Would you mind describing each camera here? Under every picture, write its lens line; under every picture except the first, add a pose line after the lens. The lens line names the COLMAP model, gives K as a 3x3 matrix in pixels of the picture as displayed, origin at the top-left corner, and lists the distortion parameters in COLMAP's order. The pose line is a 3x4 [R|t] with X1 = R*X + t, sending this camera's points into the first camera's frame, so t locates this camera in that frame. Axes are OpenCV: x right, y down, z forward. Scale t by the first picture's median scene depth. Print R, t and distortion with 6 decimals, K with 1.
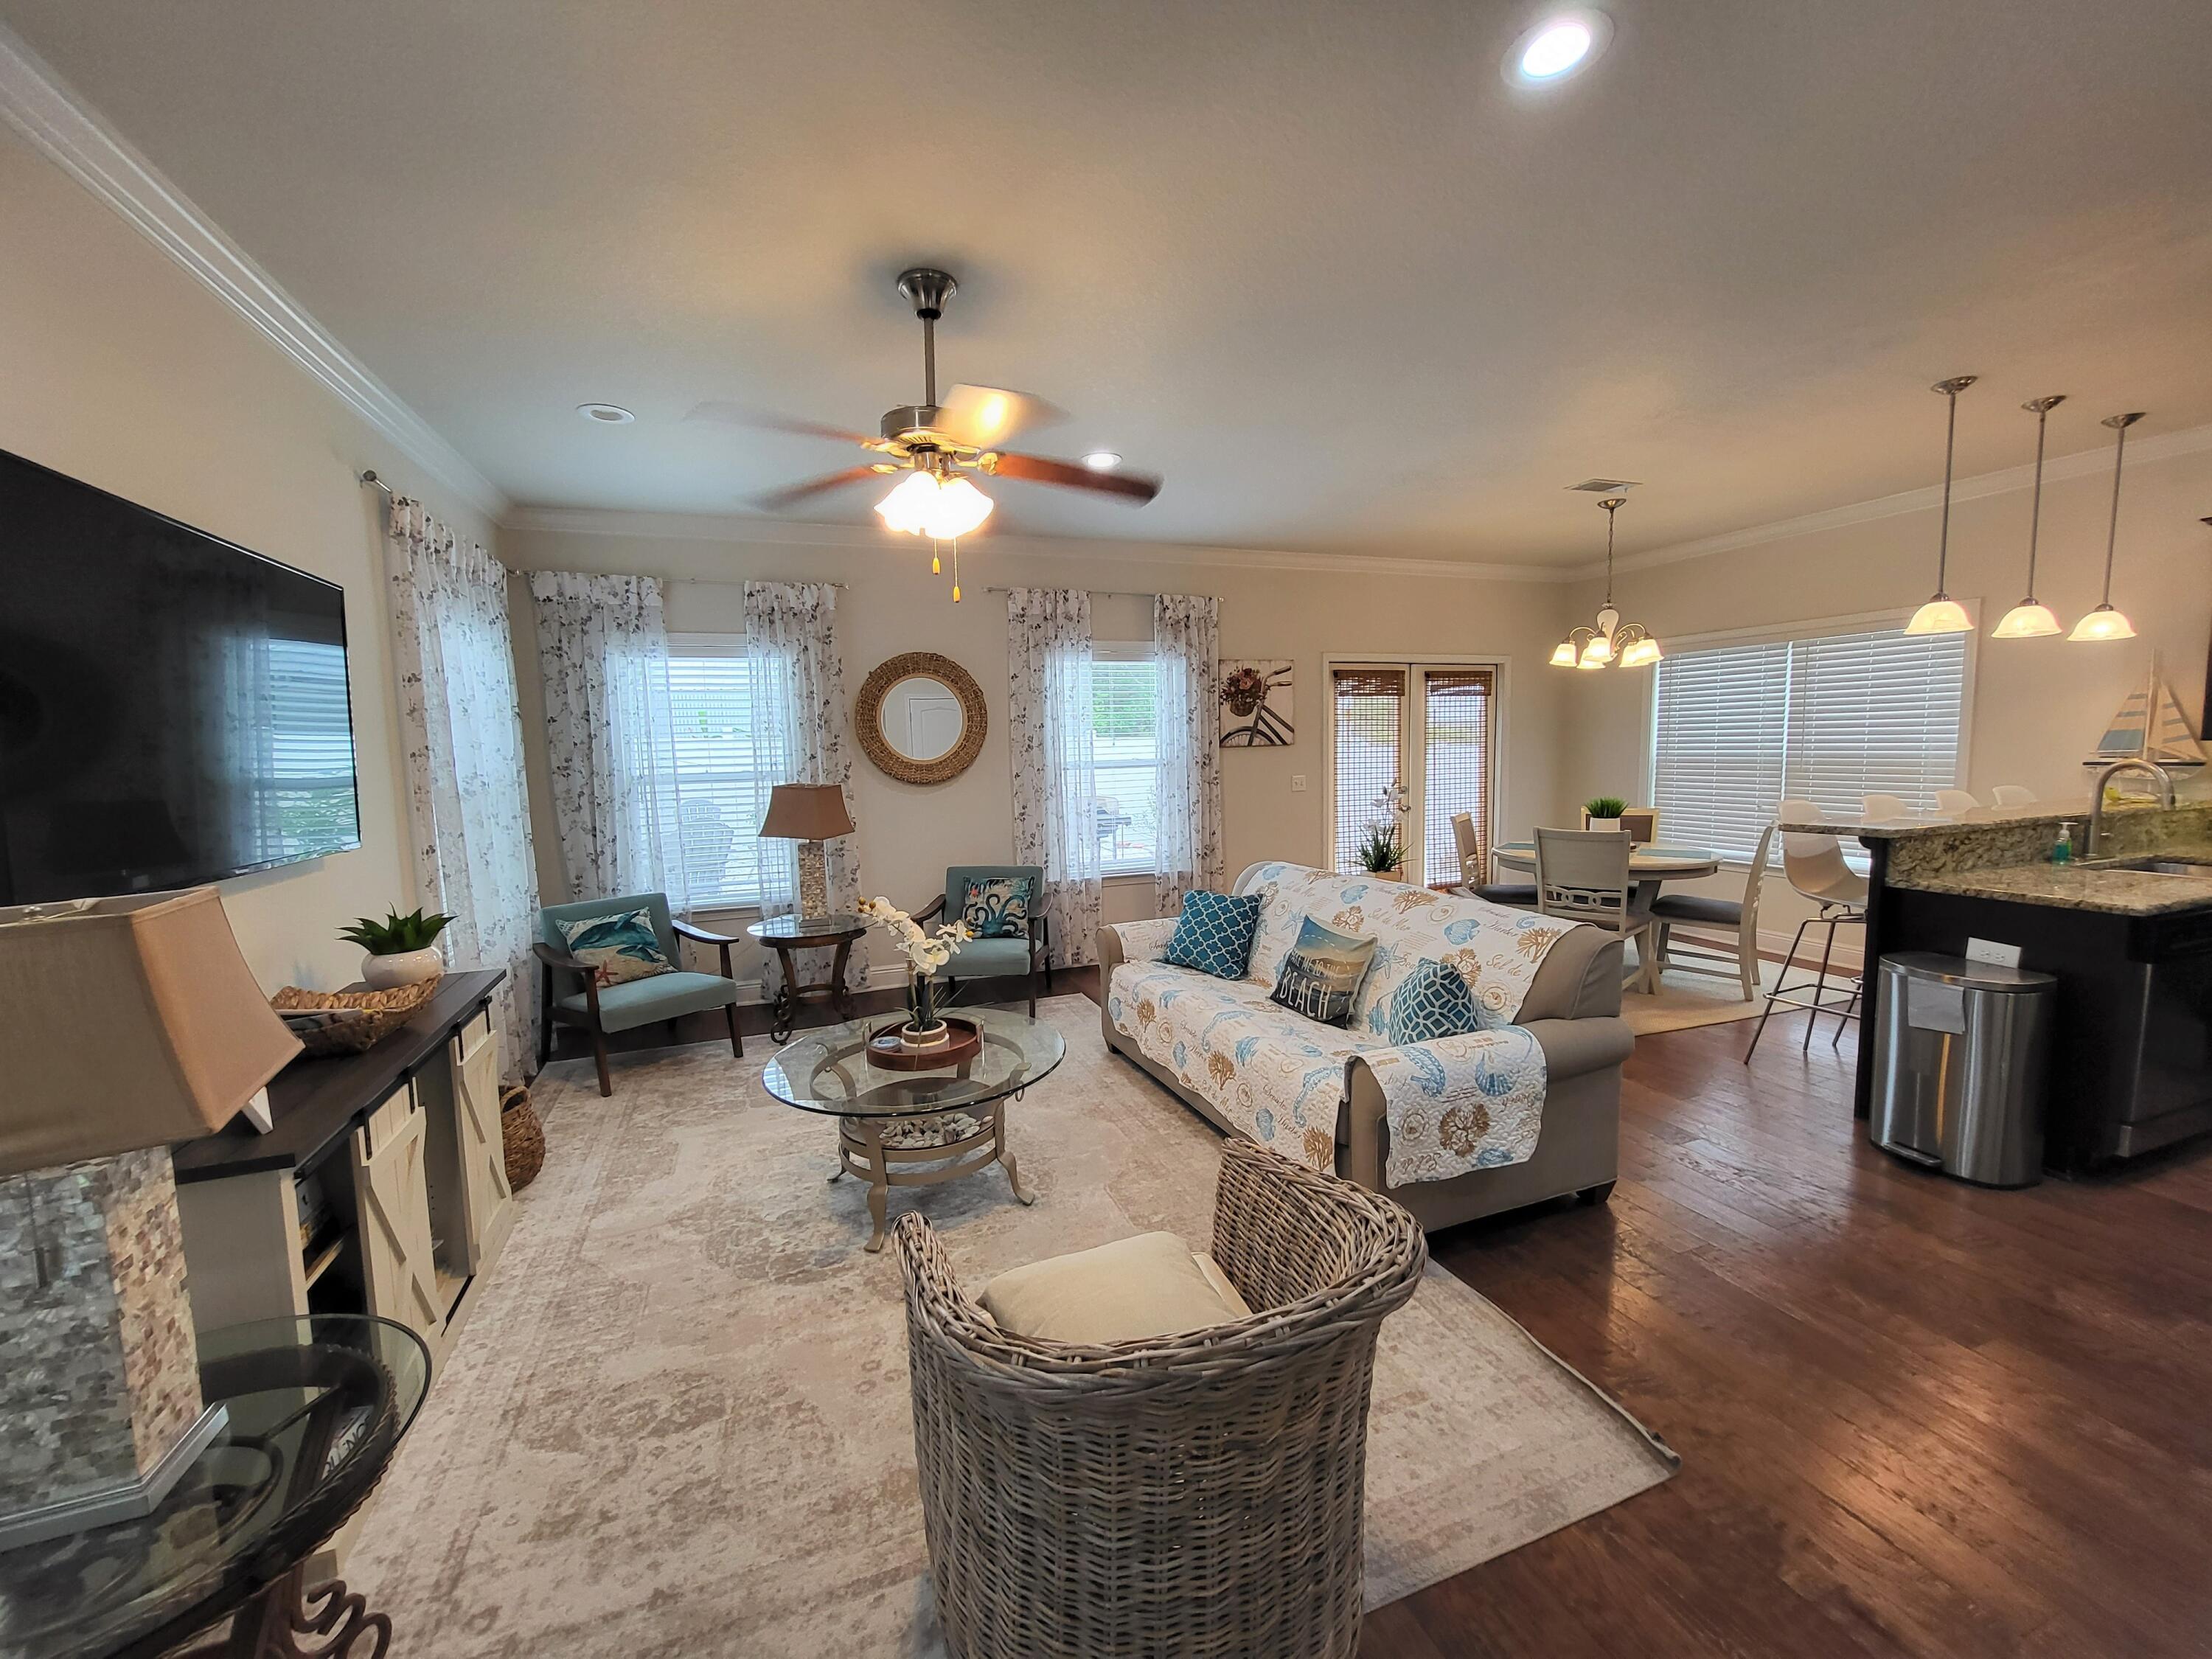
lens RADIAL K [[871.6, 0, 1103.5], [0, 871.6, 830.8], [0, 0, 1]] dist [-0.001284, -0.000494]
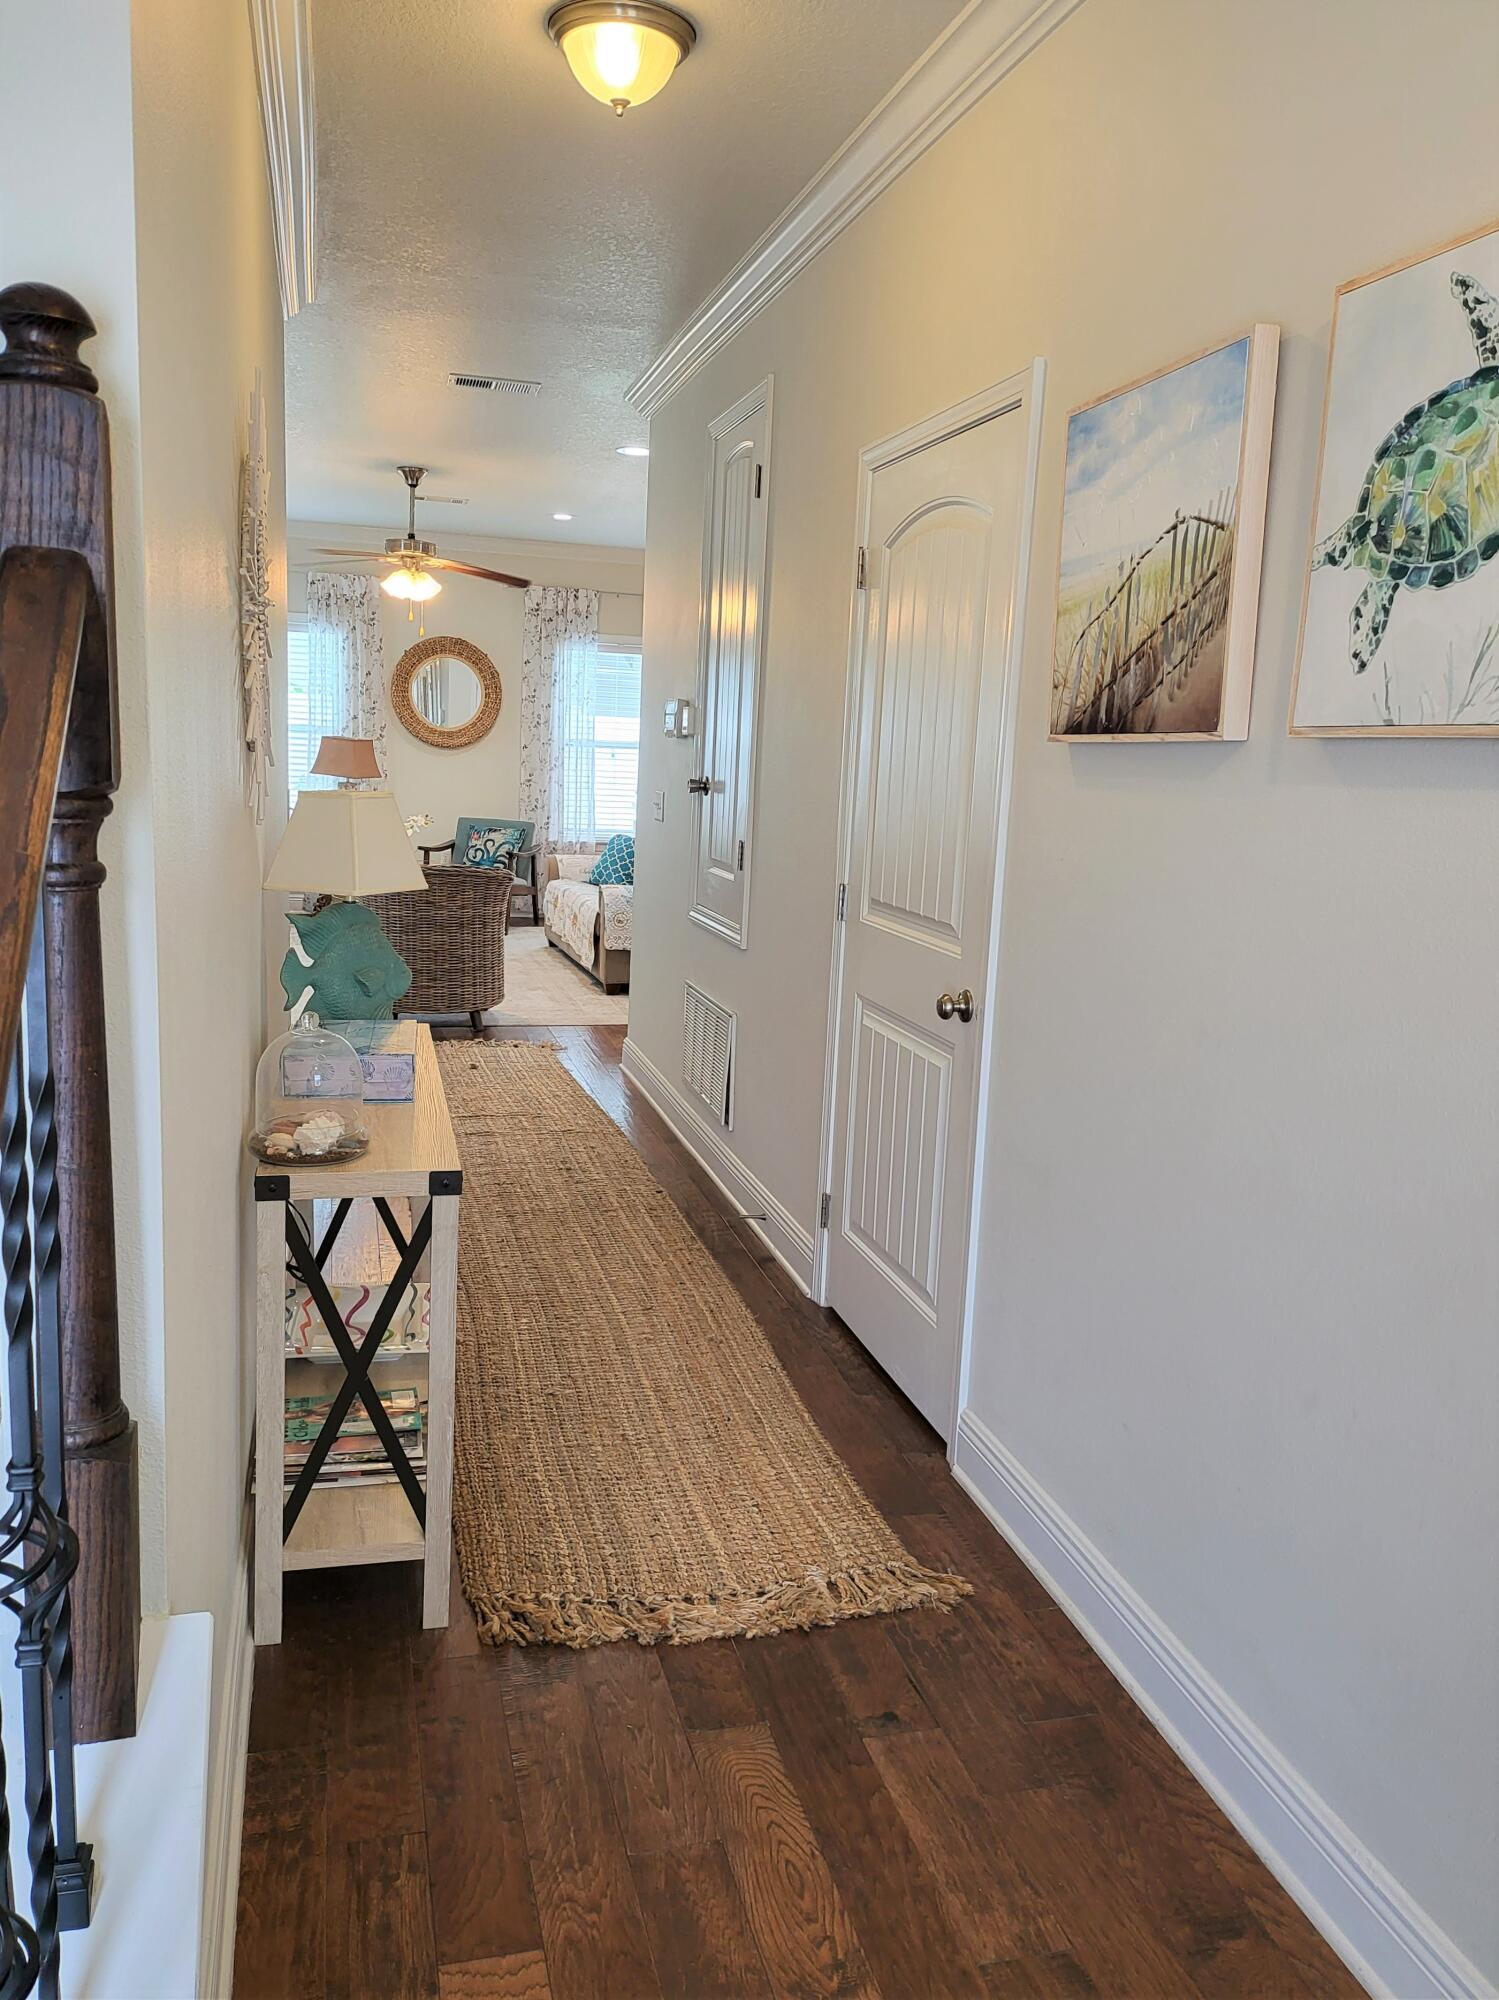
lens RADIAL K [[1398.8, 0, 741.6], [0, 1398.8, 1001.1], [0, 0, 1]] dist [0.032715, -0.019963]
pose [[0.994213, 0.085594, -0.064921, 0.369668], [-0.079668, 0.992844, 0.088954, 0.092488], [0.072070, -0.083268, 0.993918, -0.959720]]
